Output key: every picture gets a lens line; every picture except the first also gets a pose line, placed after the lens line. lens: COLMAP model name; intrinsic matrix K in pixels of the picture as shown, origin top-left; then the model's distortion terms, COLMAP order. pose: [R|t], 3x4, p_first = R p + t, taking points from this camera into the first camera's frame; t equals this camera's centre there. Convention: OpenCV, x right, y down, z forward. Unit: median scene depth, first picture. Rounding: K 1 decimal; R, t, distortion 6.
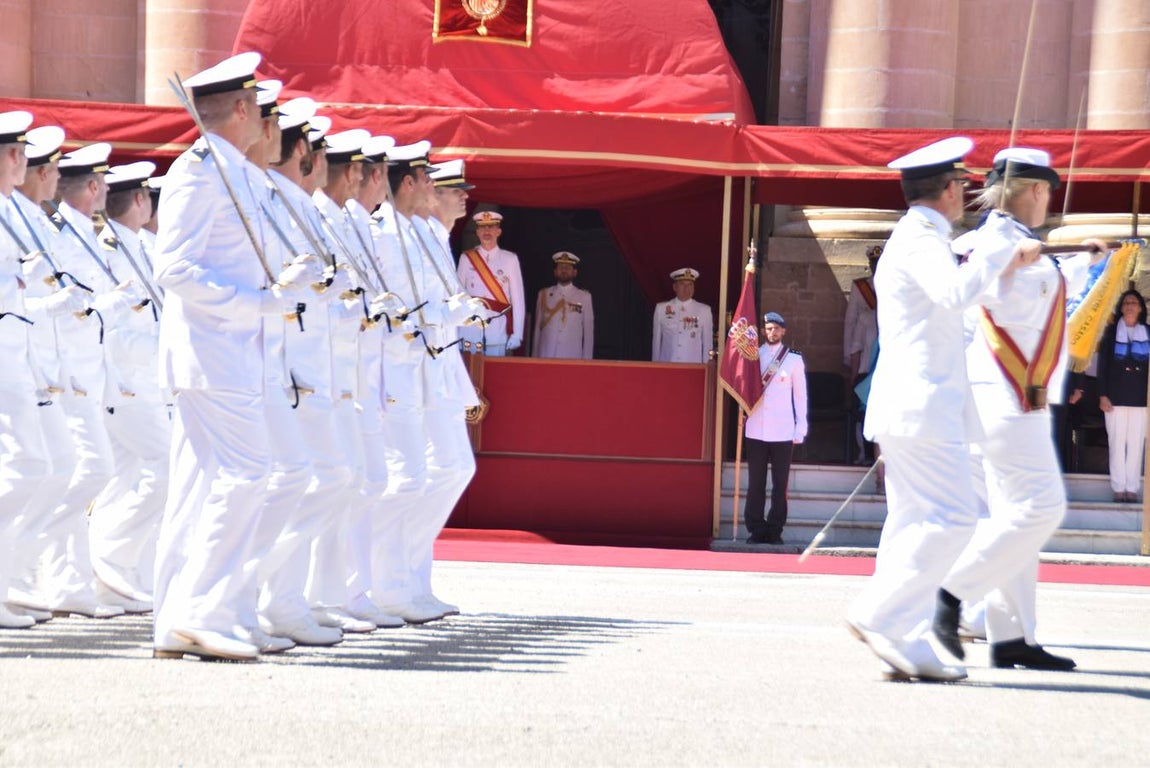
lens RADIAL K [[4001.6, 0, 573.4], [0, 4001.6, 452.1], [0, 0, 1]] dist [0.767611, 1.036454]
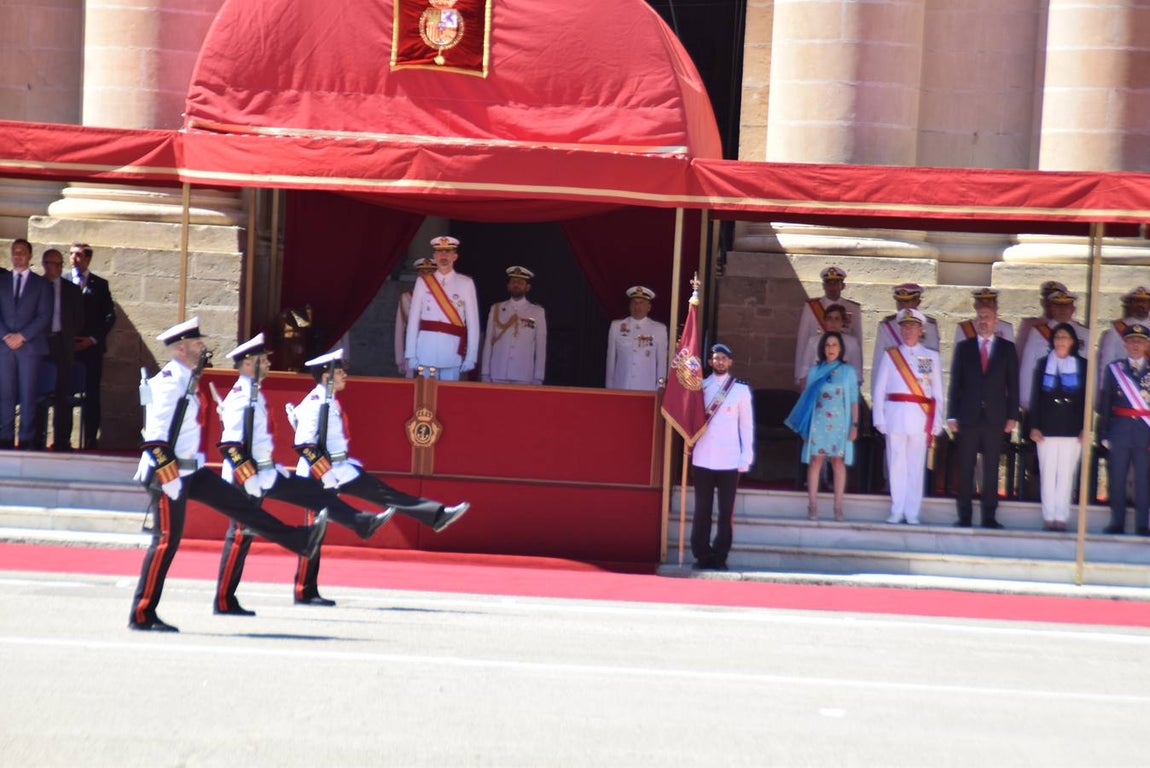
lens RADIAL K [[5661.9, 0, 573.7], [0, 5661.9, 470.9], [0, 0, 1]] dist [1.496037, 0.301333]
pose [[0.999913, 0.012597, 0.003891, 0.006872], [-0.012681, 0.999673, 0.022221, -0.033432], [-0.003610, -0.022269, 0.999745, -0.438680]]
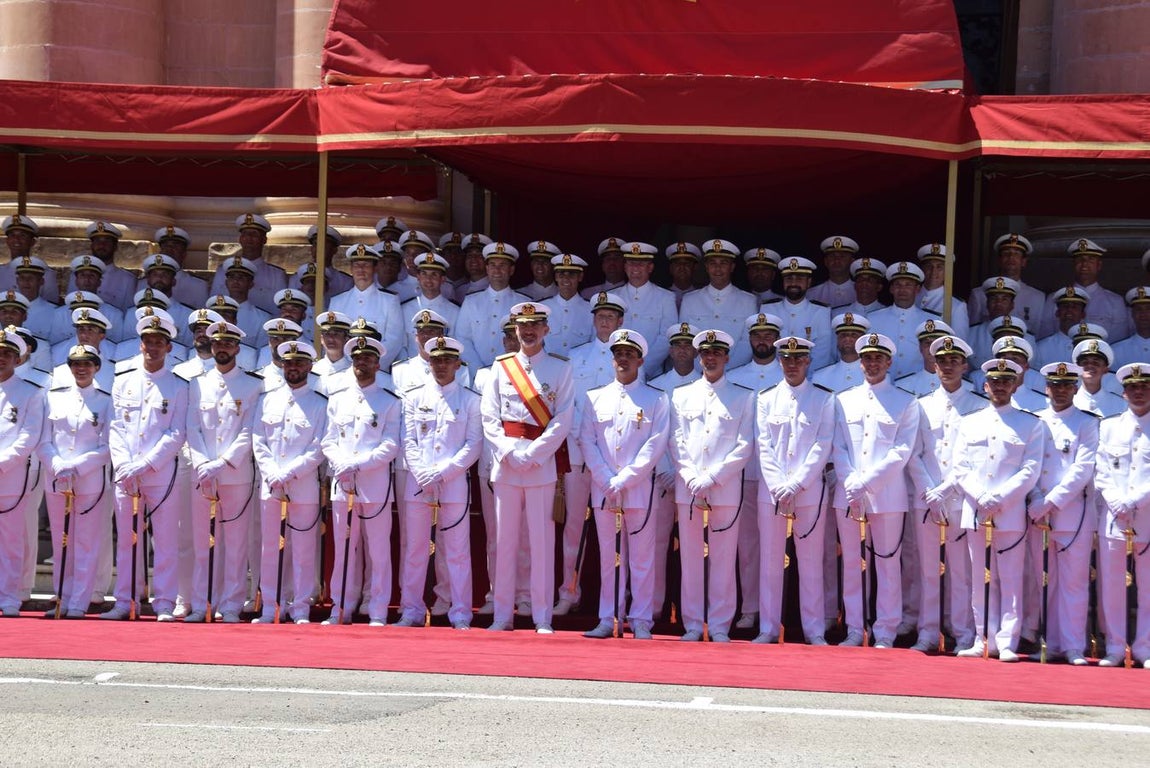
lens RADIAL K [[2977.3, 0, 575.0], [0, 2977.3, 404.7], [0, 0, 1]] dist [0.575705, -0.151669]
pose [[0.996118, -0.005625, -0.087843, 0.016612], [0.002984, 0.999540, -0.030174, -0.004241], [0.087972, 0.029795, 0.995677, 0.415010]]
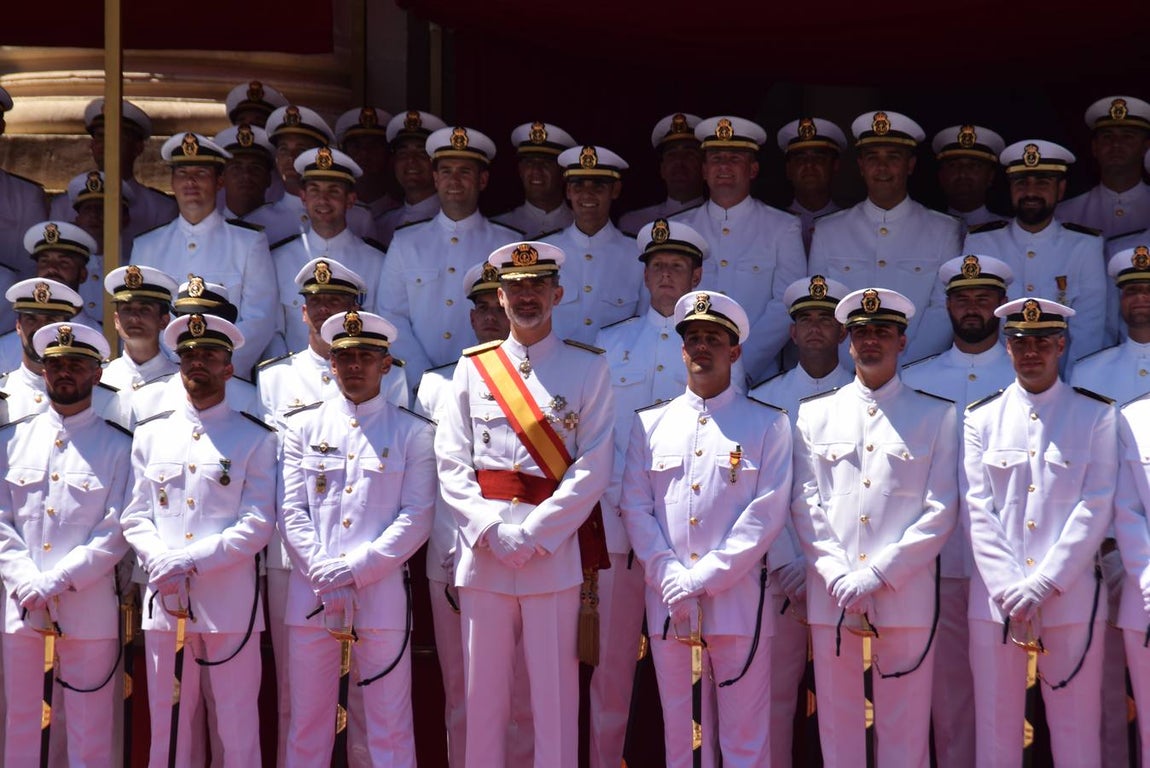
lens RADIAL K [[4921.3, 0, 573.2], [0, 4921.3, 479.7], [0, 0, 1]] dist [1.677468, -3.587697]
pose [[0.994262, -0.022350, -0.104609, 0.014102], [0.020804, 0.999658, -0.015849, -0.009639], [0.104928, 0.013582, 0.994387, 0.495102]]
